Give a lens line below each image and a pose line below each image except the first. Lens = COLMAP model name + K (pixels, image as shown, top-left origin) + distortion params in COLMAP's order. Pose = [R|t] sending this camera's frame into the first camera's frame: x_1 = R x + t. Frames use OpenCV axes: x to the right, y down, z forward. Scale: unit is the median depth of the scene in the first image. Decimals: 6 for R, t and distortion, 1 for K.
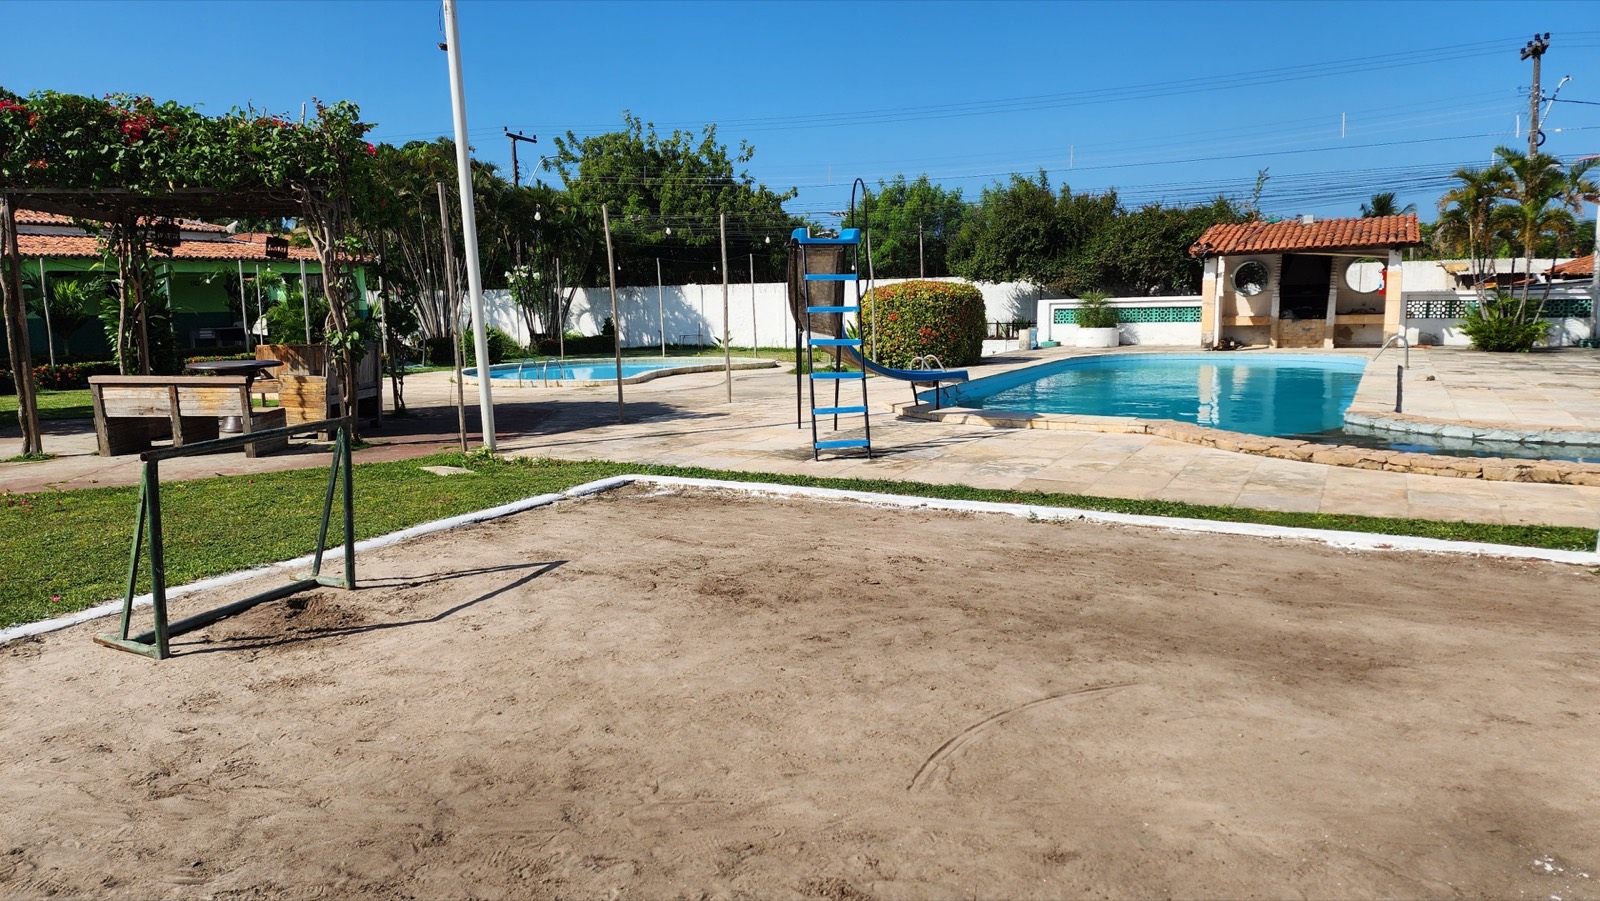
lens RADIAL K [[1095.0, 0, 800.0], [0, 1095.0, 450.5], [0, 0, 1]] dist [0.062089, 0.000432]
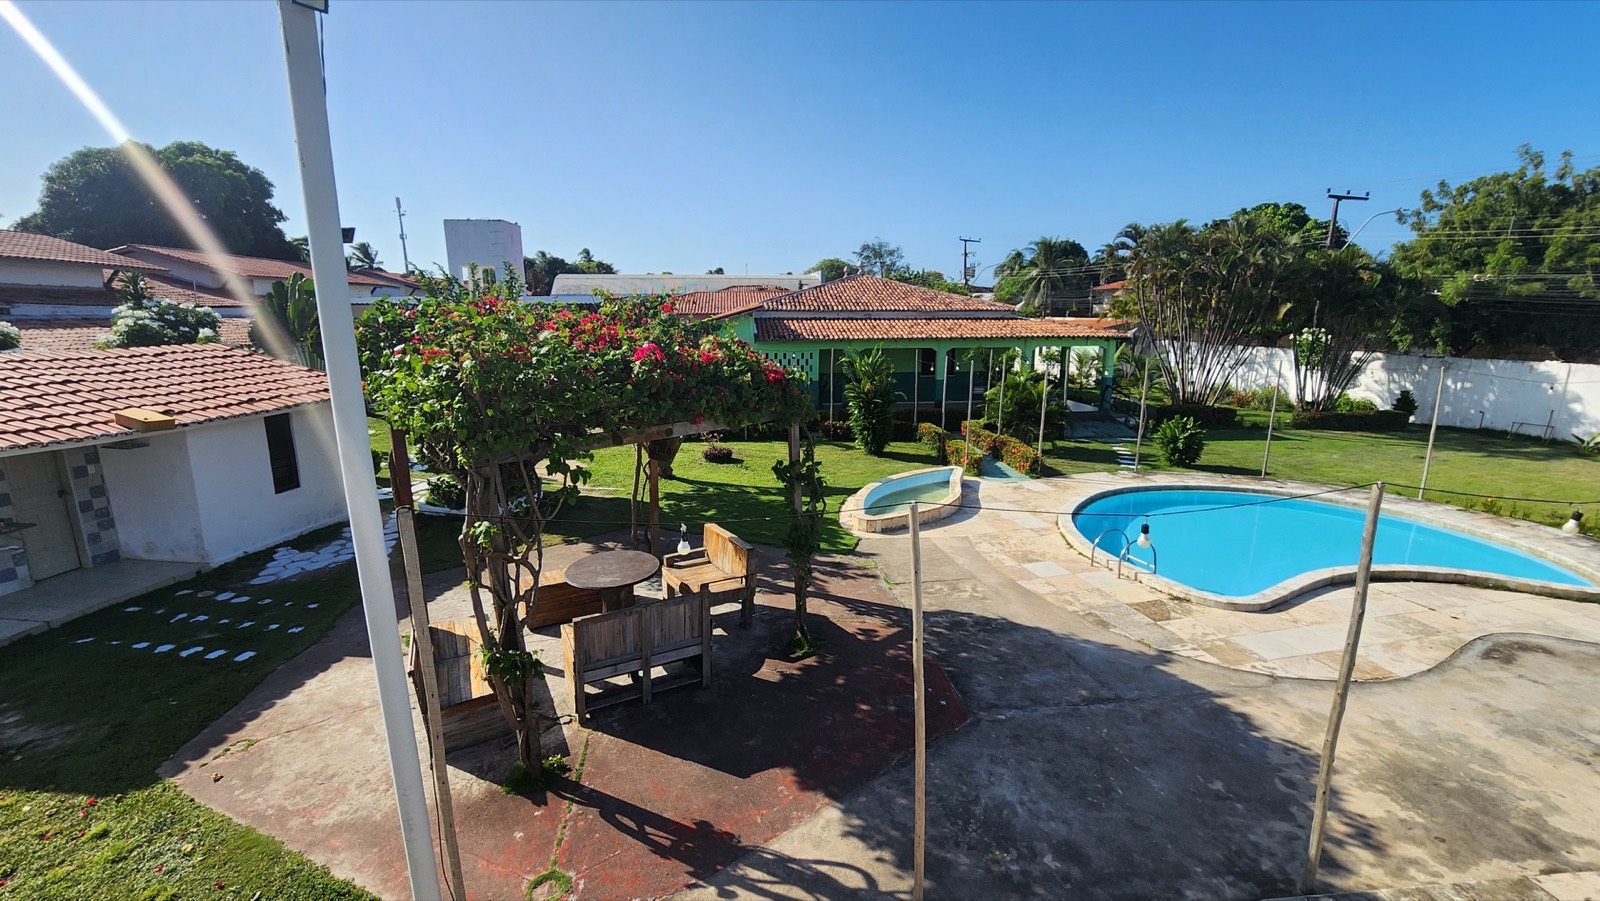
lens RADIAL K [[602.5, 0, 800.0], [0, 602.5, 450.5], [0, 0, 1]] dist [-0.000687, -0.000137]
pose [[0.503125, 0.186213, -0.843913, 0.001658], [-0.120017, 0.982103, 0.145154, -0.071328], [0.855839, 0.028253, 0.516470, 0.276102]]
